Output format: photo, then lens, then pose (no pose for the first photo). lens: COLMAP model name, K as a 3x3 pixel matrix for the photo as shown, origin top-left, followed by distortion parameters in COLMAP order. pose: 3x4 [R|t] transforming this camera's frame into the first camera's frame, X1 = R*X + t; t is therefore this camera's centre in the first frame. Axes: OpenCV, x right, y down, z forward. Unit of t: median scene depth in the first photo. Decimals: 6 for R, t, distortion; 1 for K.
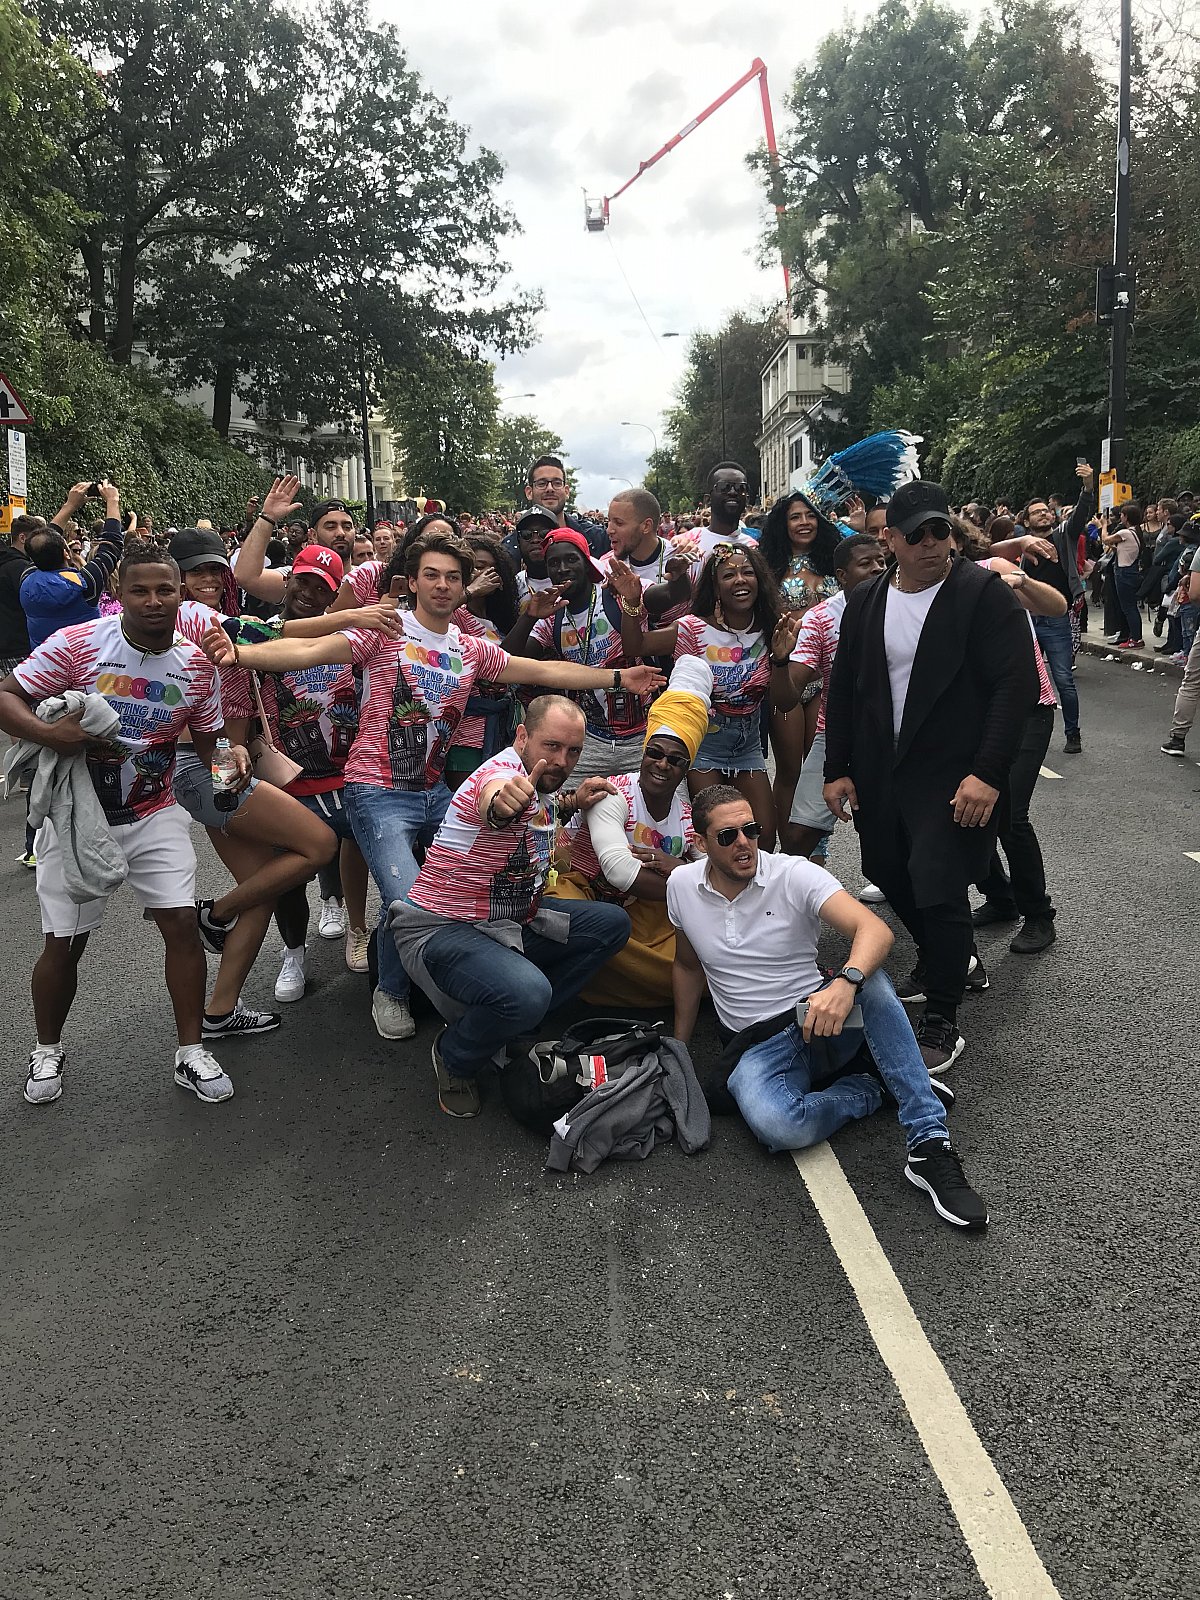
lens RADIAL K [[1317.4, 0, 603.9], [0, 1317.4, 853.3], [0, 0, 1]] dist [-0.011746, 0.068262]
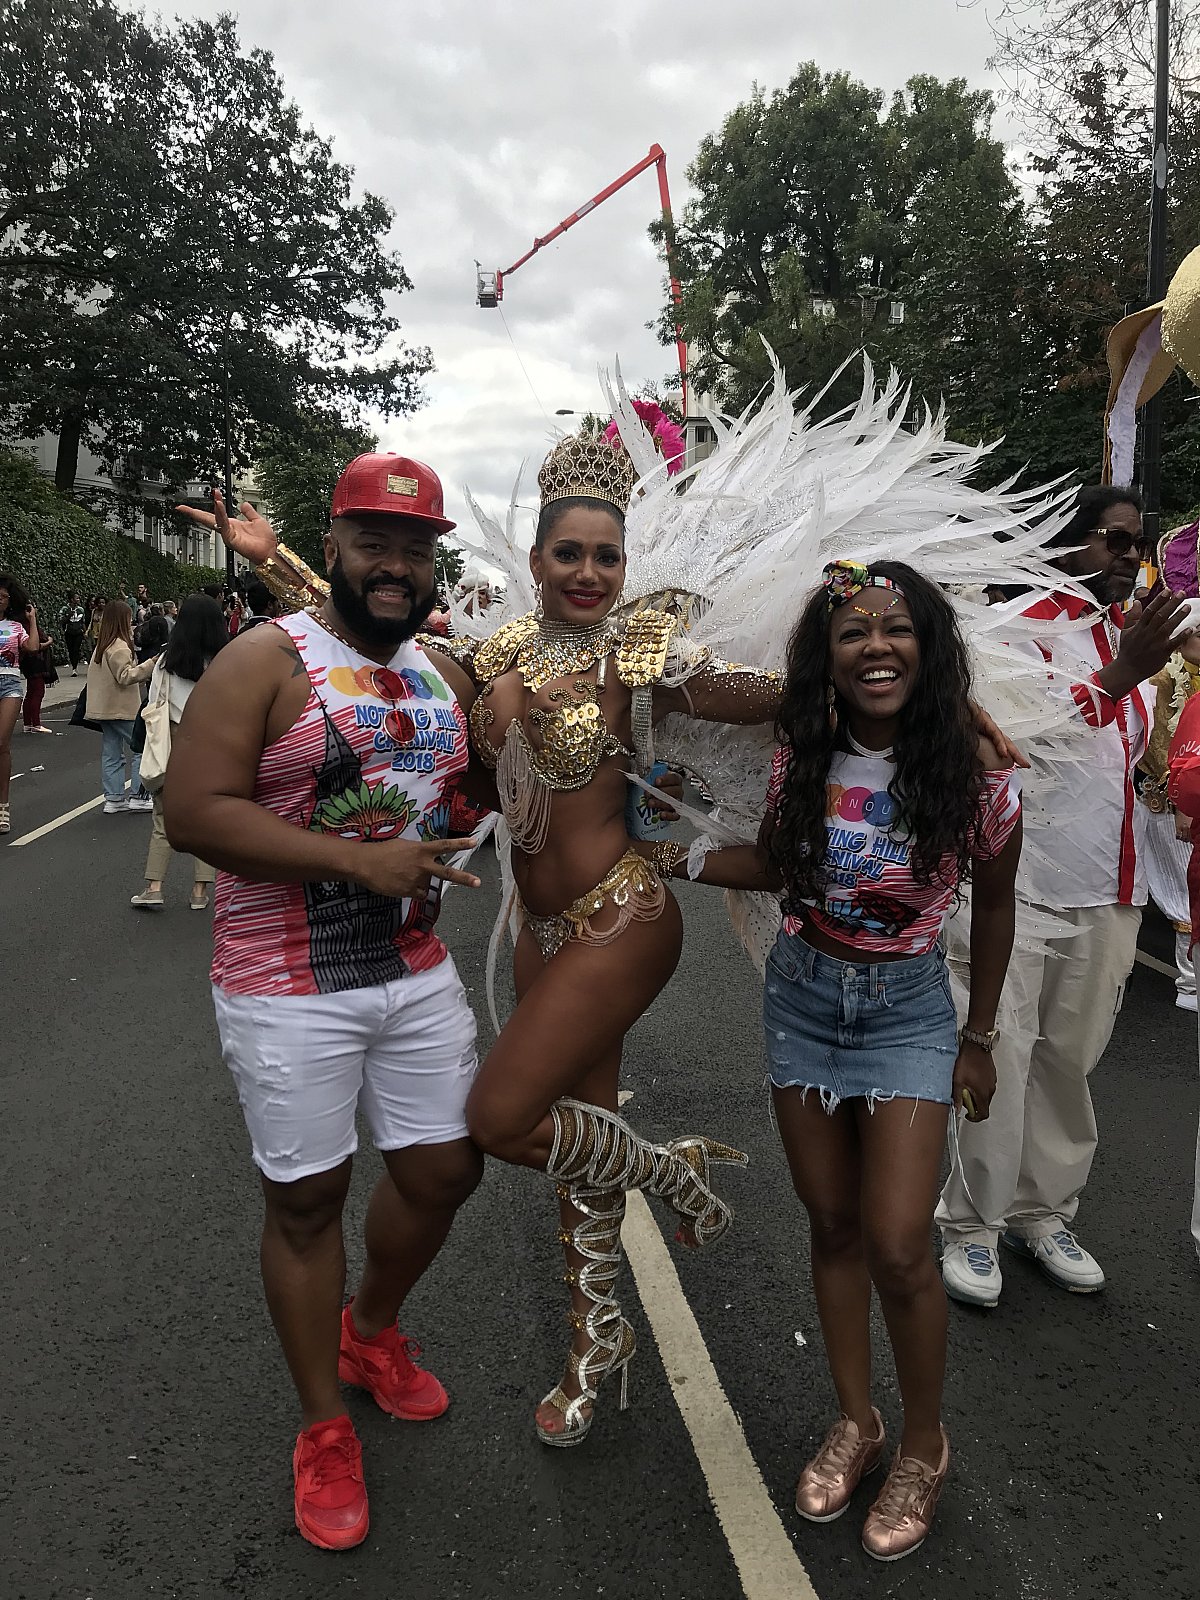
lens RADIAL K [[1316.0, 0, 600.0], [0, 1316.0, 800.0], [0, 0, 1]] dist [-0.005355, 0.104375]
pose [[0.996049, 0.017328, 0.087103, -0.003958], [-0.008395, 0.994760, -0.101896, -0.021356], [-0.088412, 0.100762, 0.990974, 0.110646]]
